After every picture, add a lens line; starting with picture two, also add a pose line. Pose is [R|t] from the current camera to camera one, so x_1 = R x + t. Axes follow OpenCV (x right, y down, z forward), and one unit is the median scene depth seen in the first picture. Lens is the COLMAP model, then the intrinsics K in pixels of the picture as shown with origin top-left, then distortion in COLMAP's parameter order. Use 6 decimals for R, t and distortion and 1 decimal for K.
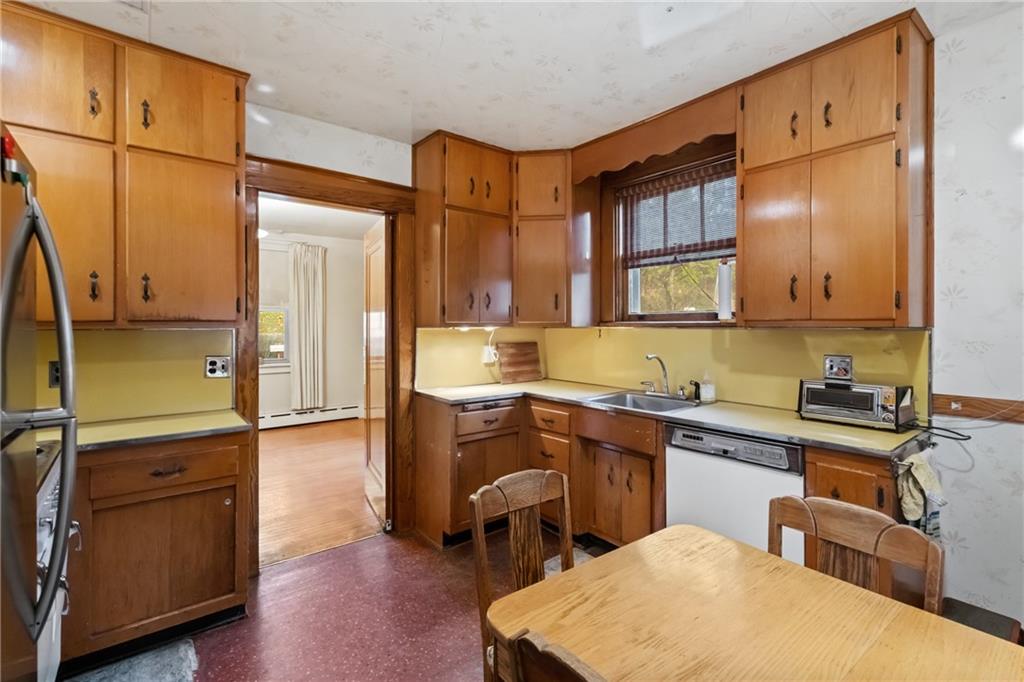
lens RADIAL K [[473.8, 0, 499.4], [0, 473.8, 325.2], [0, 0, 1]] dist [-0.001020, 0.000954]
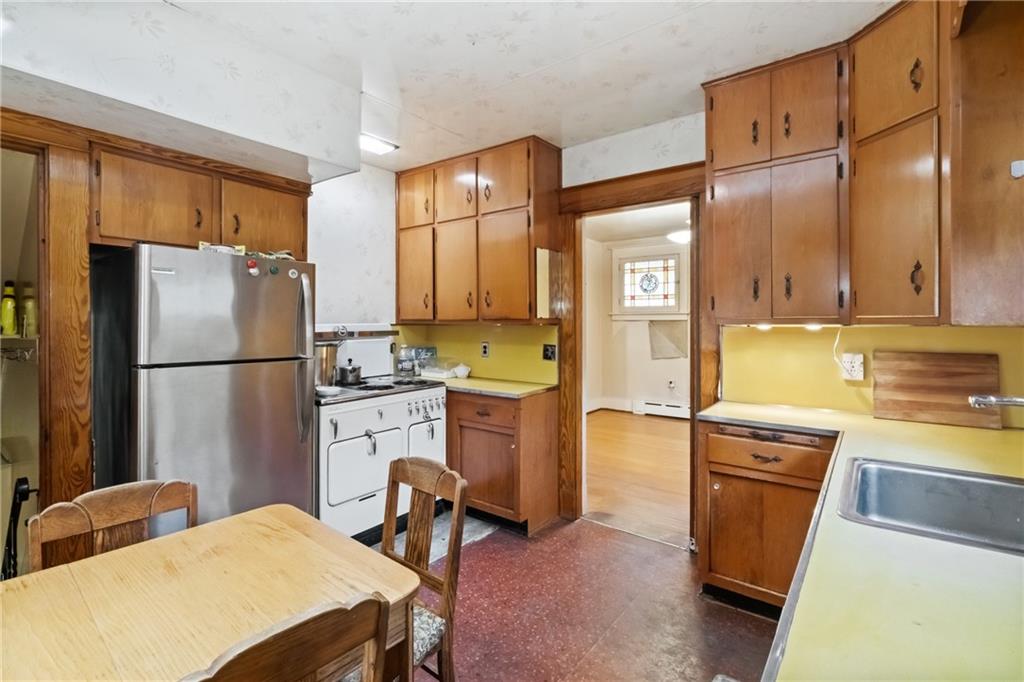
lens RADIAL K [[473.8, 0, 514.2], [0, 473.8, 323.6], [0, 0, 1]] dist [-0.001020, 0.000954]
pose [[0.237716, 0.003632, -0.971328, 0.580997], [0.001960, 0.999989, 0.004219, -0.000783], [0.971333, -0.002907, 0.237706, 0.476809]]
